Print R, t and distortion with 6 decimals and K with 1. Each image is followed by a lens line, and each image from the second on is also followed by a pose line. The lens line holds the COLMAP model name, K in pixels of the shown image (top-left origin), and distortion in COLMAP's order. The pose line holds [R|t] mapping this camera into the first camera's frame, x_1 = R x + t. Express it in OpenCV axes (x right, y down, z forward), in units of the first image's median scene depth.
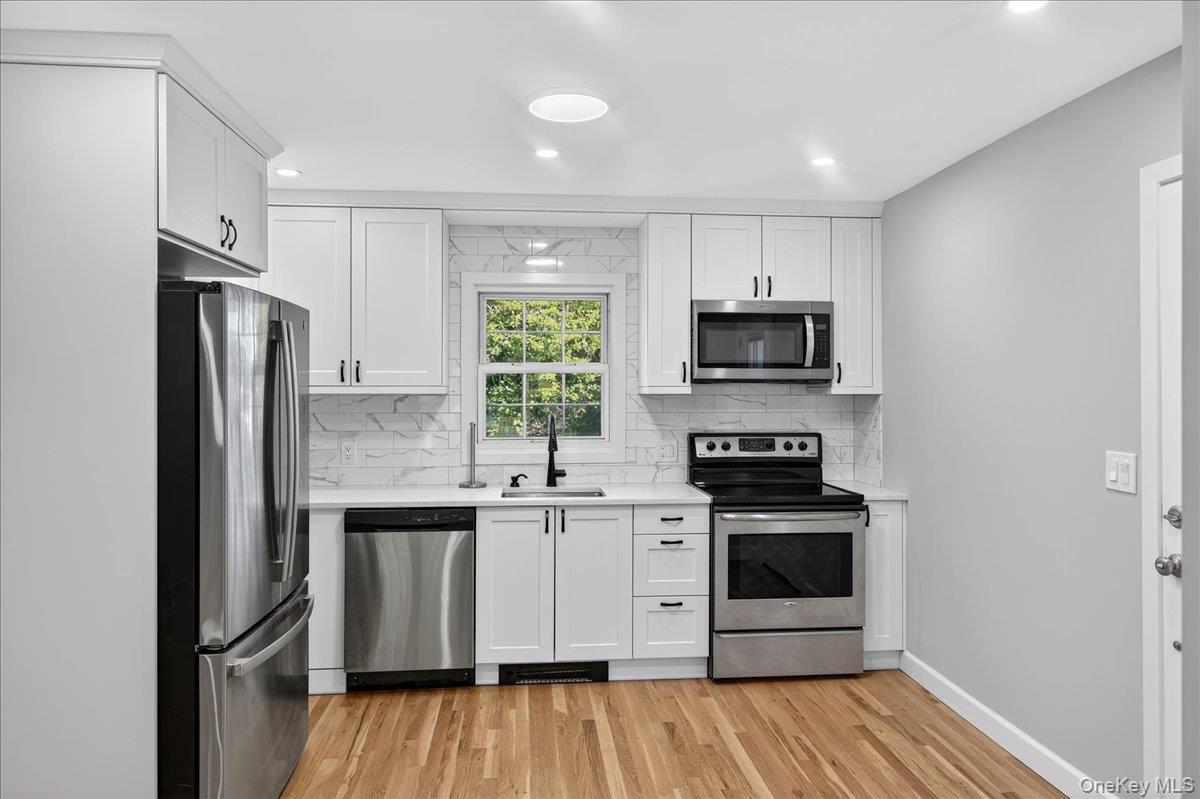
lens RADIAL K [[794.8, 0, 598.3], [0, 794.8, 382.2], [0, 0, 1]] dist [-0.008907, -0.001354]
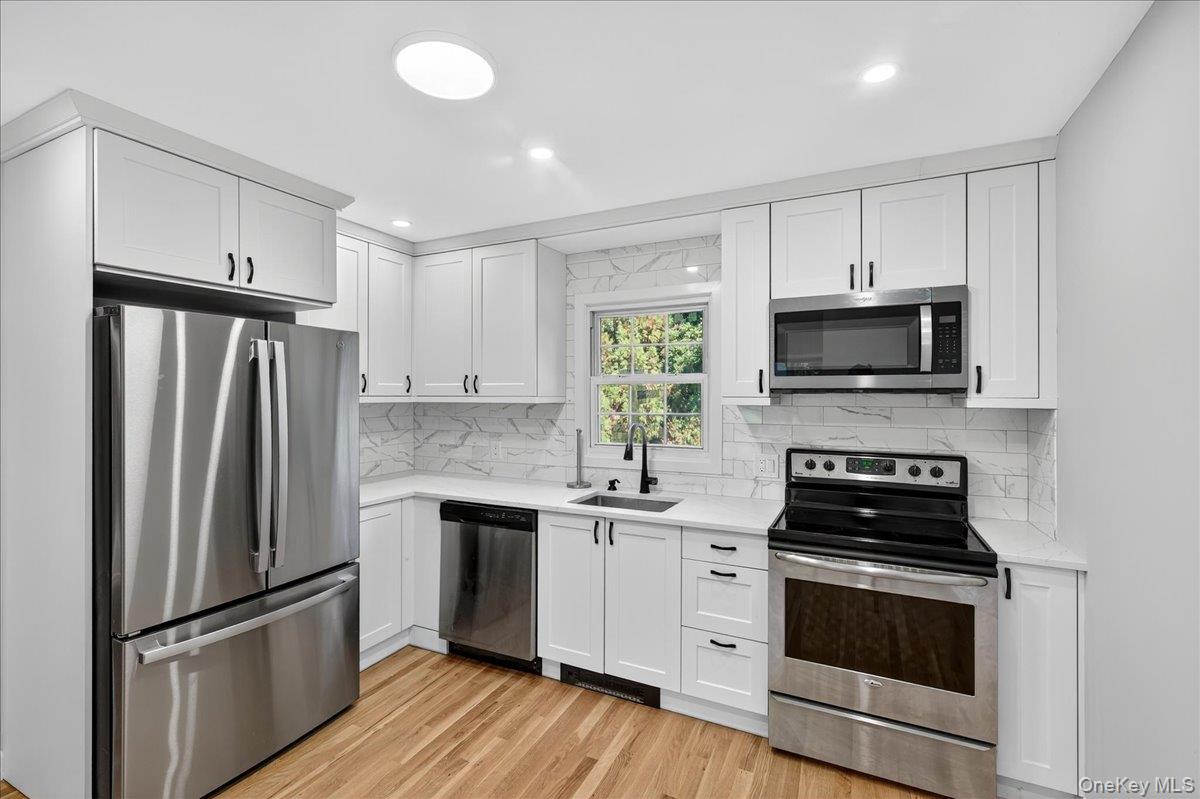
lens RADIAL K [[532.6, 0, 597.7], [0, 532.6, 390.7], [0, 0, 1]] dist [-0.000489, -0.000140]
pose [[0.852626, -0.003526, -0.522509, 0.280663], [0.003868, 0.999992, -0.000437, -0.002498], [0.522507, -0.001649, 0.852634, 0.417904]]
